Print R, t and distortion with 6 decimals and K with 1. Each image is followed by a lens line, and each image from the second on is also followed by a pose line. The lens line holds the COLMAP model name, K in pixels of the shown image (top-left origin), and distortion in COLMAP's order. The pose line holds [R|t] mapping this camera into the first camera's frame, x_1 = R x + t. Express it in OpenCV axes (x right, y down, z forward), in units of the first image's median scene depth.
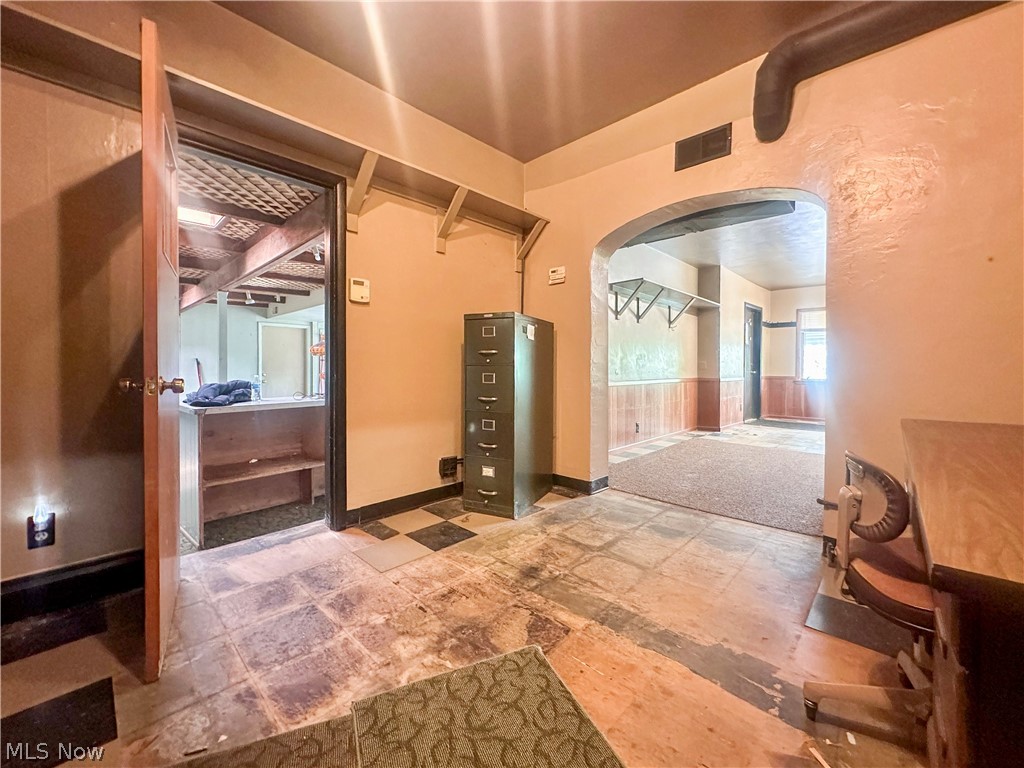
lens RADIAL K [[420.1, 0, 514.2], [0, 420.1, 375.8], [0, 0, 1]] dist [0.002089, -0.001263]
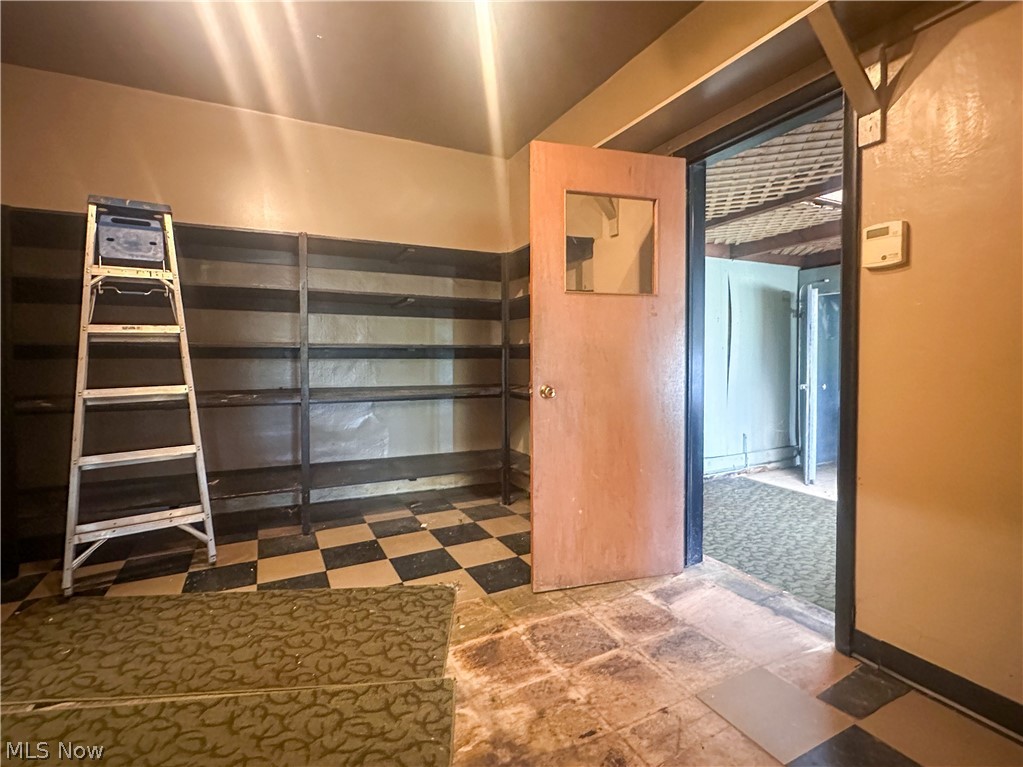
lens RADIAL K [[469.7, 0, 509.1], [0, 469.7, 385.4], [0, 0, 1]] dist [-0.001436, -0.000032]
pose [[-0.316176, 0.052045, -0.947272, 0.589783], [-0.017365, 0.998009, 0.060629, -0.083840], [0.948542, 0.035619, -0.314643, 1.197633]]
